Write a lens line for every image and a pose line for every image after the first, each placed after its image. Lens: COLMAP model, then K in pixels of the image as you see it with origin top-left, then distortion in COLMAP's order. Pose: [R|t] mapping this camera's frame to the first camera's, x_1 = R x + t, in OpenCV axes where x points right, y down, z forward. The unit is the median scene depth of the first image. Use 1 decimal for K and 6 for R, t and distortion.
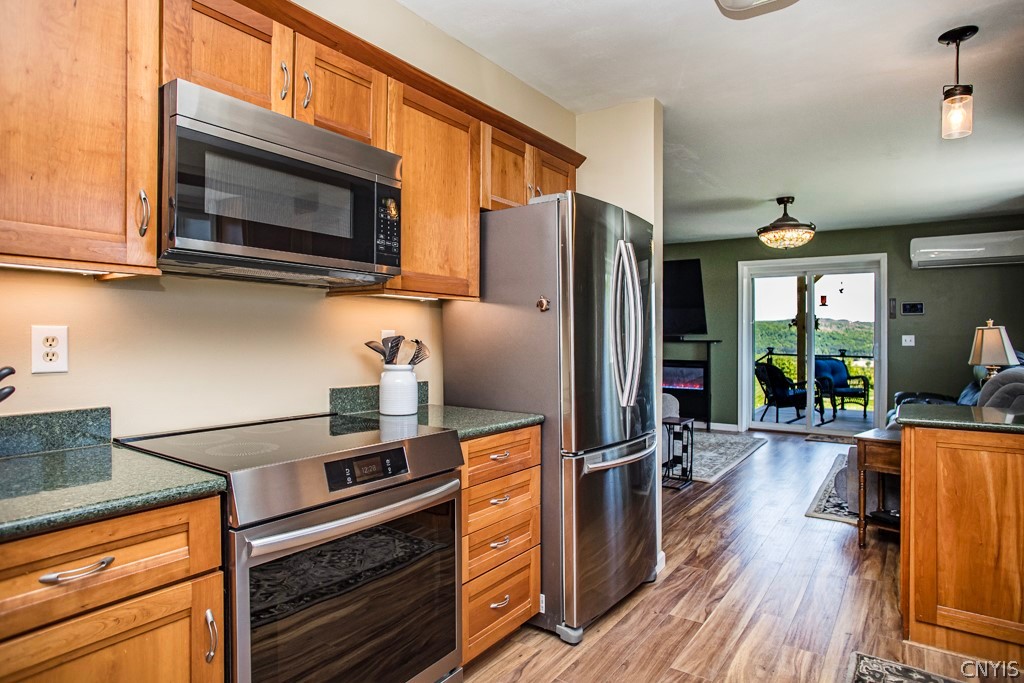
lens RADIAL K [[582.6, 0, 512.0], [0, 582.6, 341.5], [0, 0, 1]] dist [-0.070400, 0.045373]
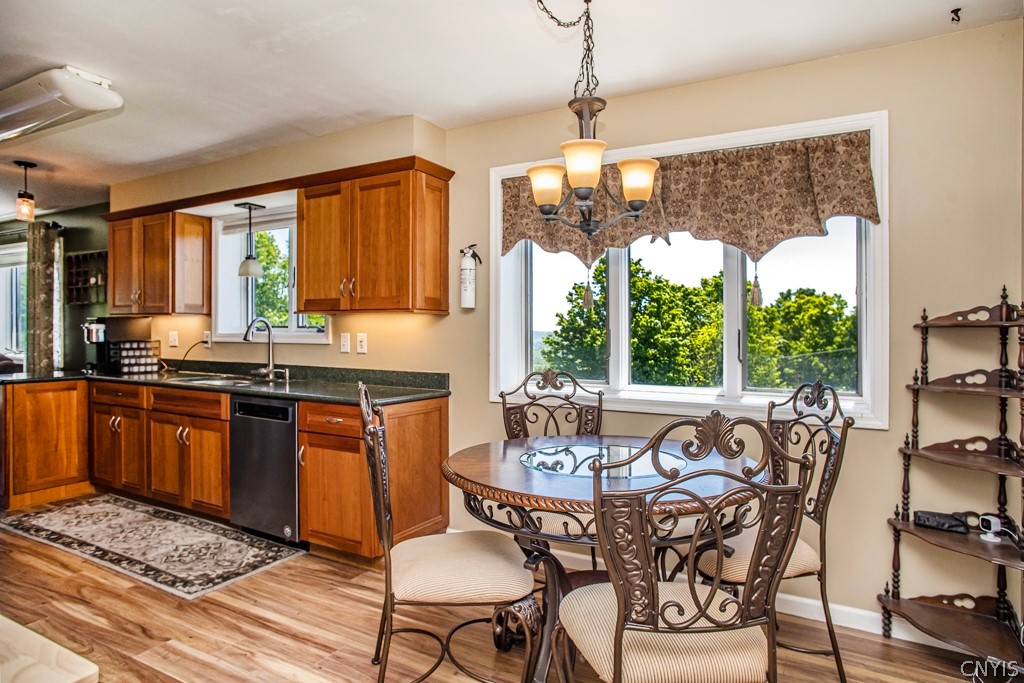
lens RADIAL K [[595.3, 0, 518.4], [0, 595.3, 330.2], [0, 0, 1]] dist [-0.073414, 0.056519]
pose [[-0.098594, -0.002432, 0.995125, -1.322846], [-0.000649, 0.999997, 0.002380, -0.025961], [-0.995127, -0.000411, -0.098596, -0.405926]]
